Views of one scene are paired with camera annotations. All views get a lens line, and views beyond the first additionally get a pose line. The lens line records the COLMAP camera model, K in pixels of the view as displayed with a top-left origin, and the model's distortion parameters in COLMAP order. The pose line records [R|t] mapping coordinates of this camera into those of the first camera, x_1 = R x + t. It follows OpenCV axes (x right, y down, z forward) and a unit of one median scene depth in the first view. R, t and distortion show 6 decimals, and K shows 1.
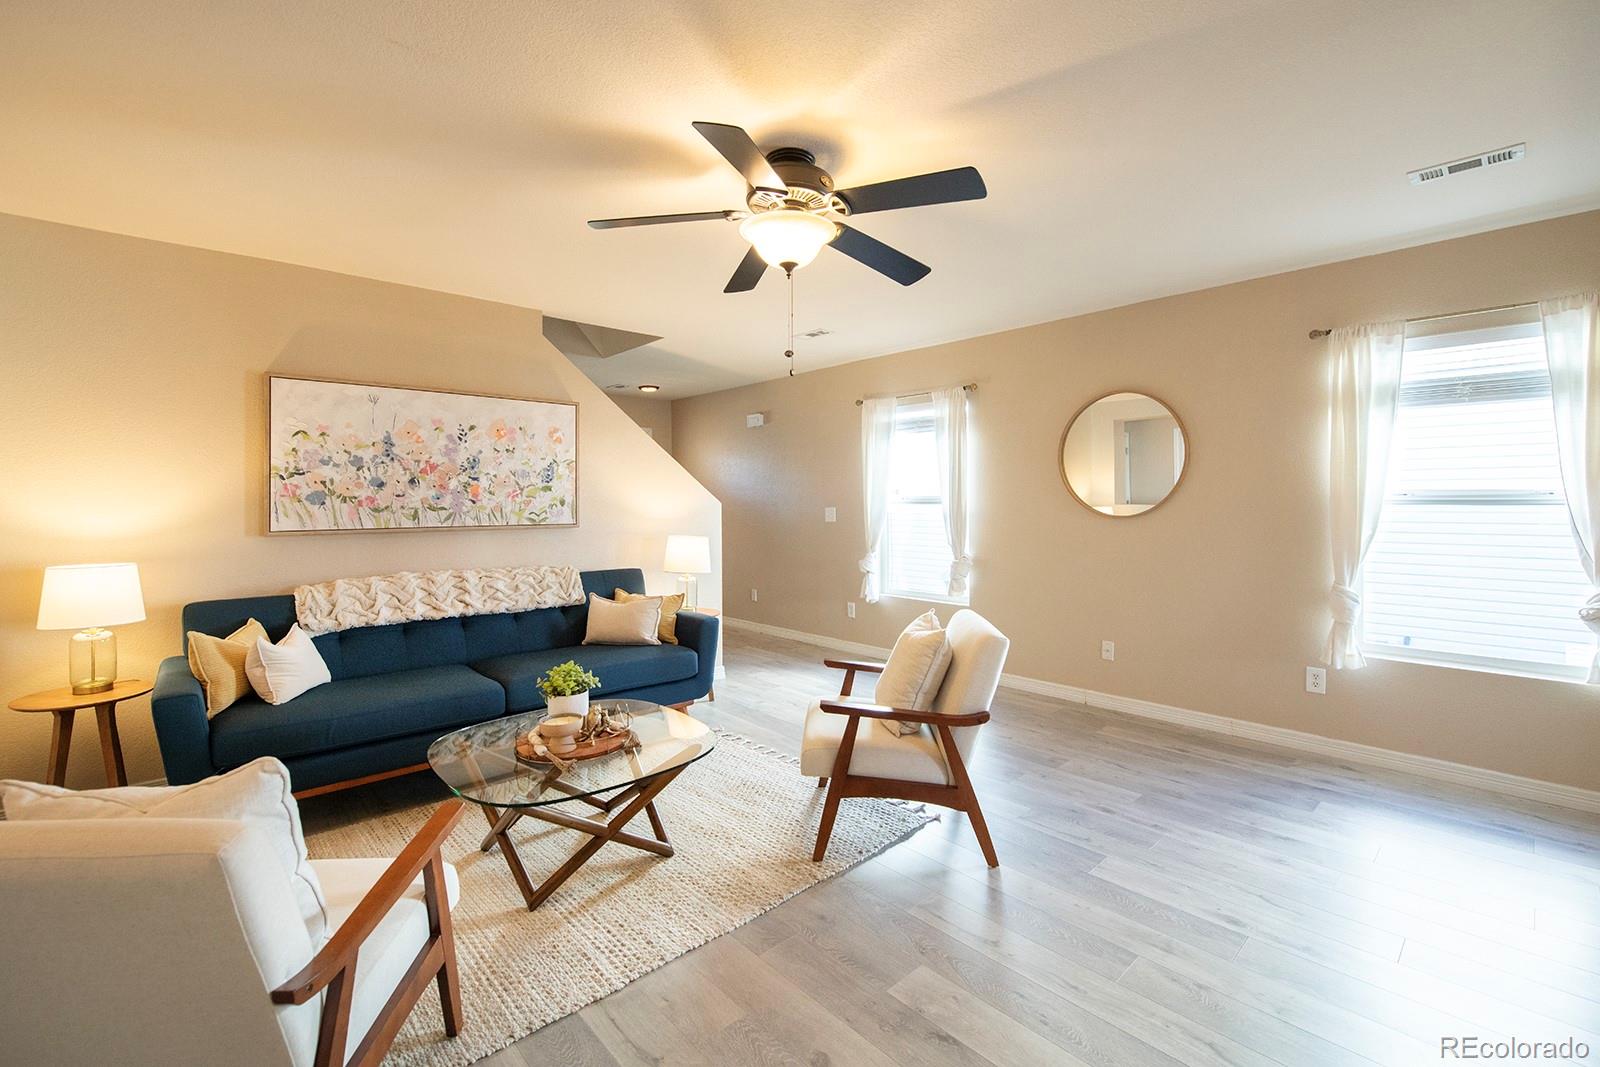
lens RADIAL K [[689.1, 0, 806.9], [0, 689.1, 501.7], [0, 0, 1]] dist [-0.015609, -0.000461]
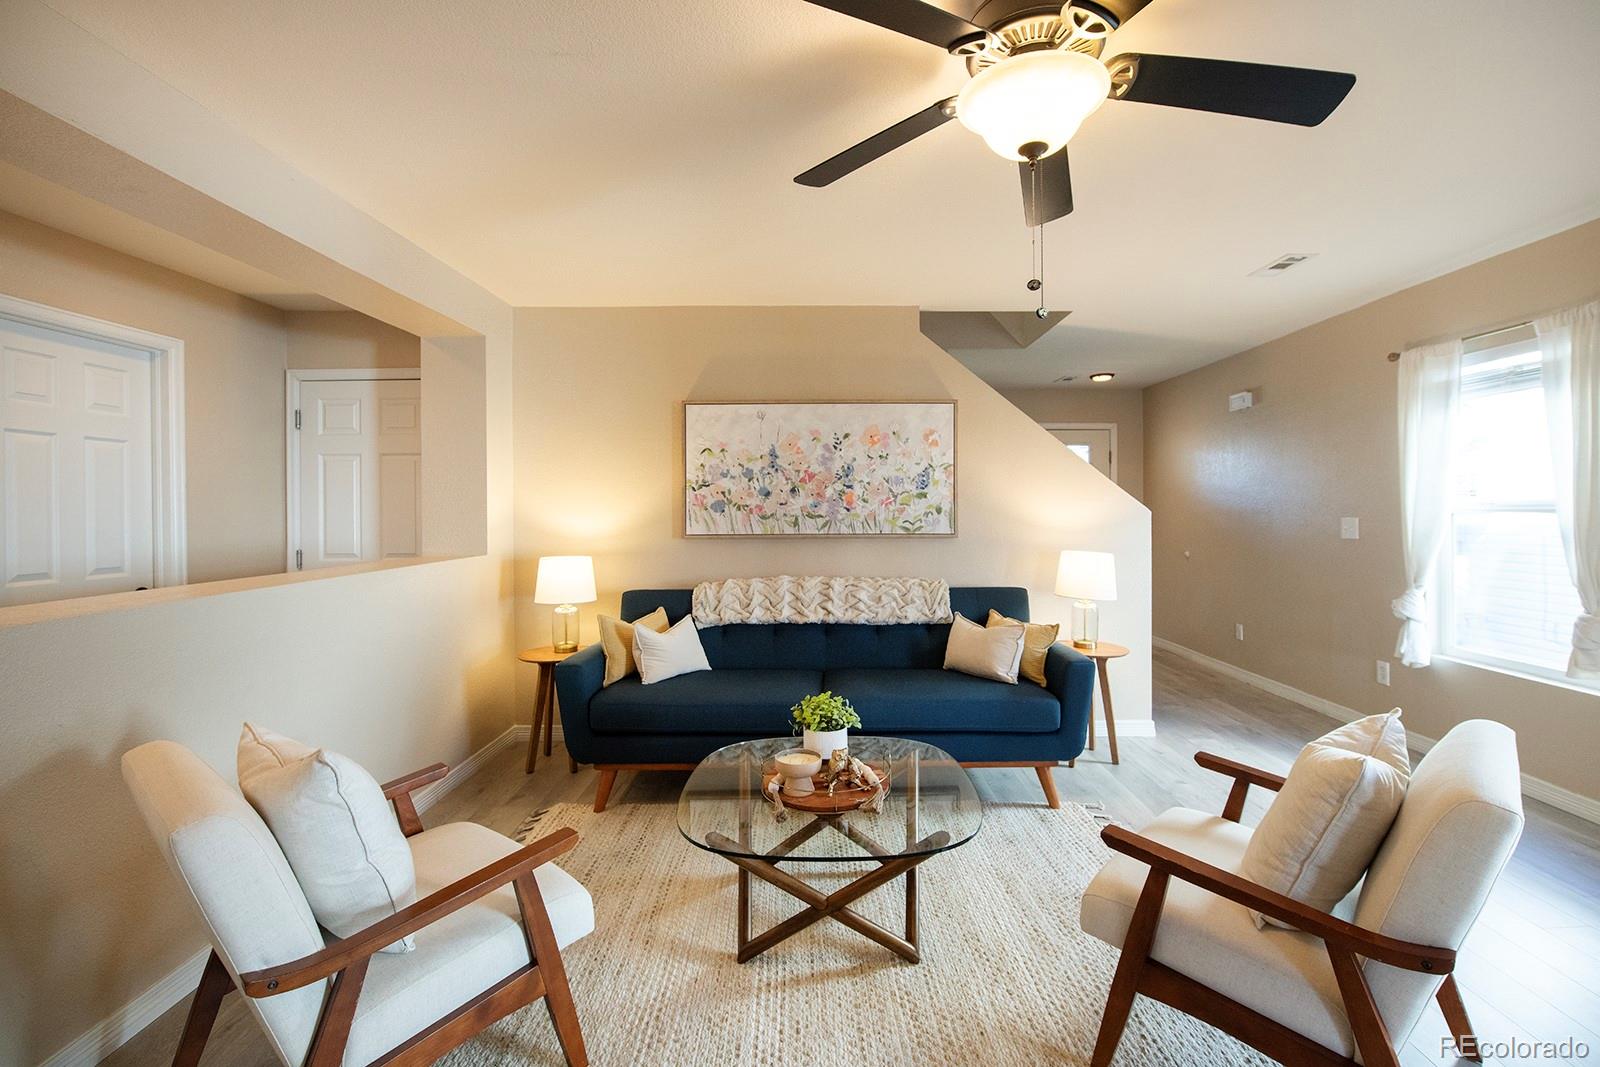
lens RADIAL K [[690.1, 0, 810.0], [0, 690.1, 511.8], [0, 0, 1]] dist [-0.015556, -0.000693]
pose [[0.734999, 0.001960, -0.678065, 0.165641], [0.001392, 0.999989, 0.004400, -0.001340], [0.678066, -0.004178, 0.734989, 0.236113]]
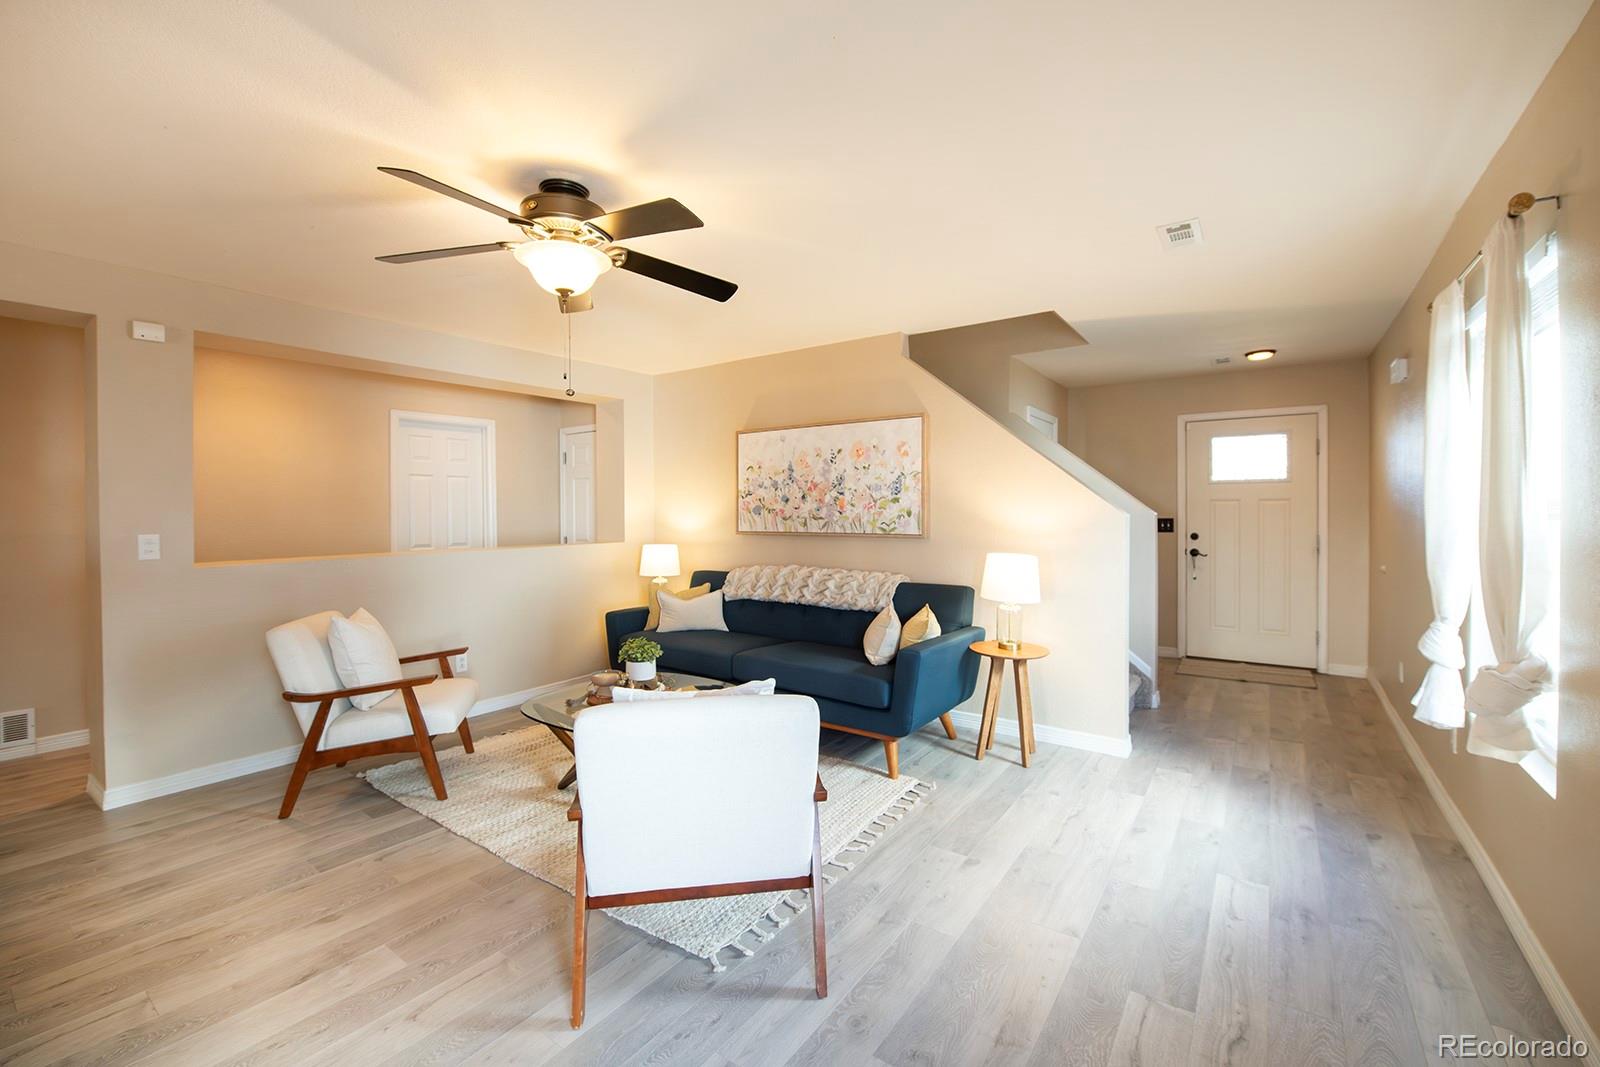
lens RADIAL K [[658.6, 0, 796.6], [0, 658.6, 517.3], [0, 0, 1]] dist [-0.012943, 0.000061]
pose [[0.205025, 0.010701, -0.978698, 0.662321], [0.003813, 0.999924, 0.011732, -0.006051], [0.978749, -0.006138, 0.204969, 0.730324]]
